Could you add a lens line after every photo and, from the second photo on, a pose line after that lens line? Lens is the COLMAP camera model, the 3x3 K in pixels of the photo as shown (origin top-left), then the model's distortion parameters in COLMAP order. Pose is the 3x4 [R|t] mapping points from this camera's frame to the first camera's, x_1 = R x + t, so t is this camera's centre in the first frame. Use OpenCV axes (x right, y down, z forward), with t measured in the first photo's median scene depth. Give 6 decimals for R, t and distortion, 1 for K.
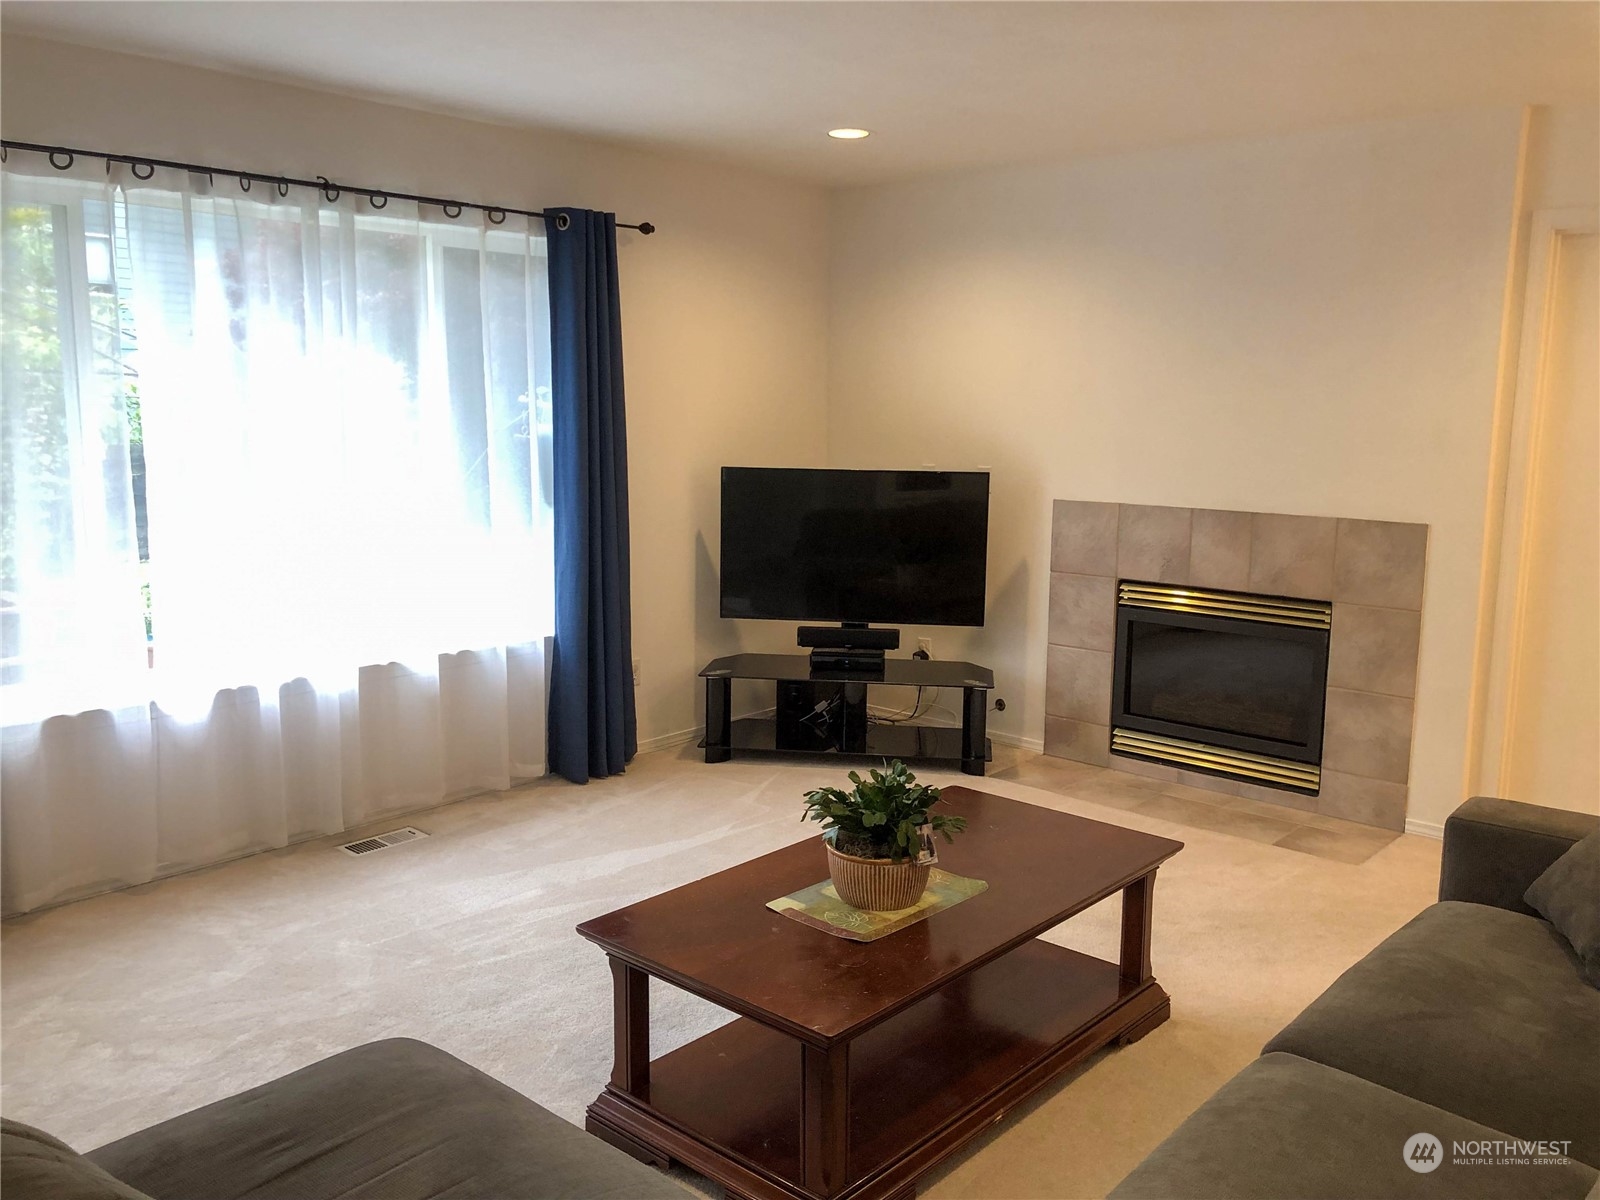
lens RADIAL K [[1299.0, 0, 806.5], [0, 1299.0, 588.4], [0, 0, 1]] dist [0.032422, -0.056503]
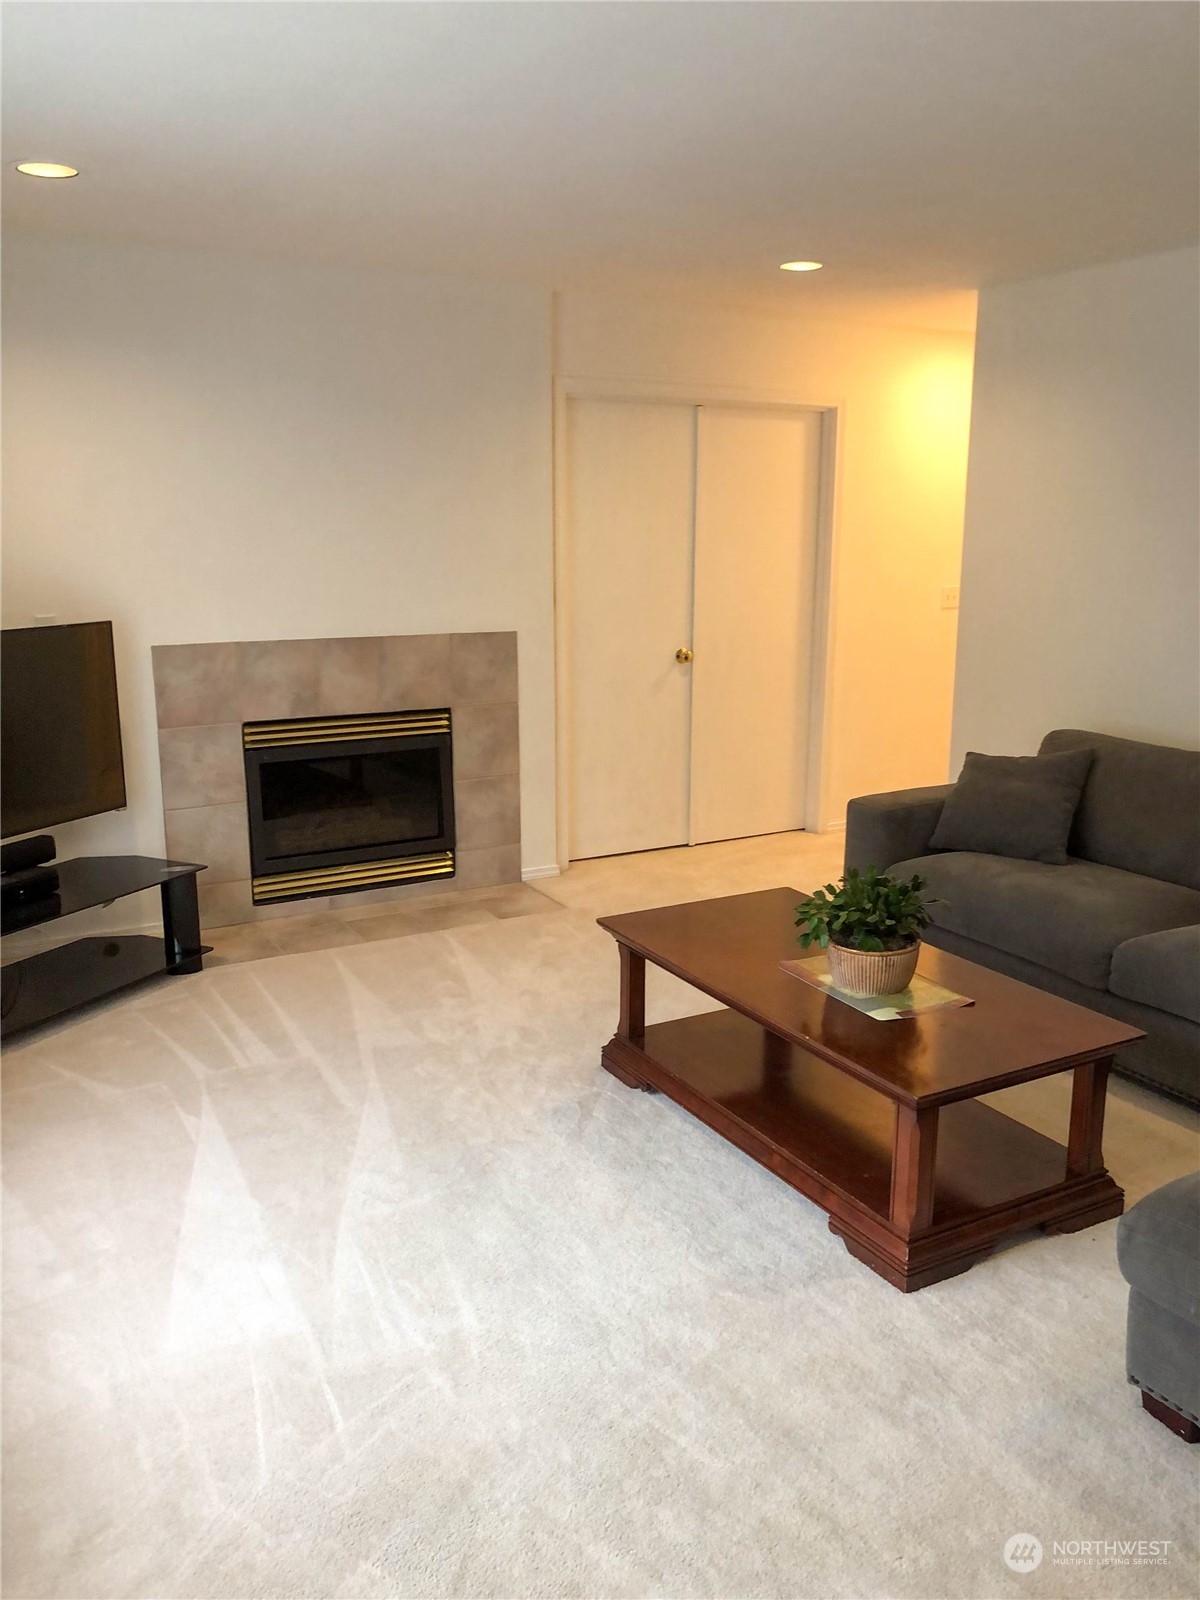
lens RADIAL K [[1299.0, 0, 606.7], [0, 1299.0, 813.3], [0, 0, 1]] dist [0.032422, -0.056503]
pose [[0.309699, -0.218612, 0.925362, -0.606009], [0.136251, 0.973370, 0.184354, -0.087385], [-0.941022, 0.068987, 0.331238, 0.478374]]
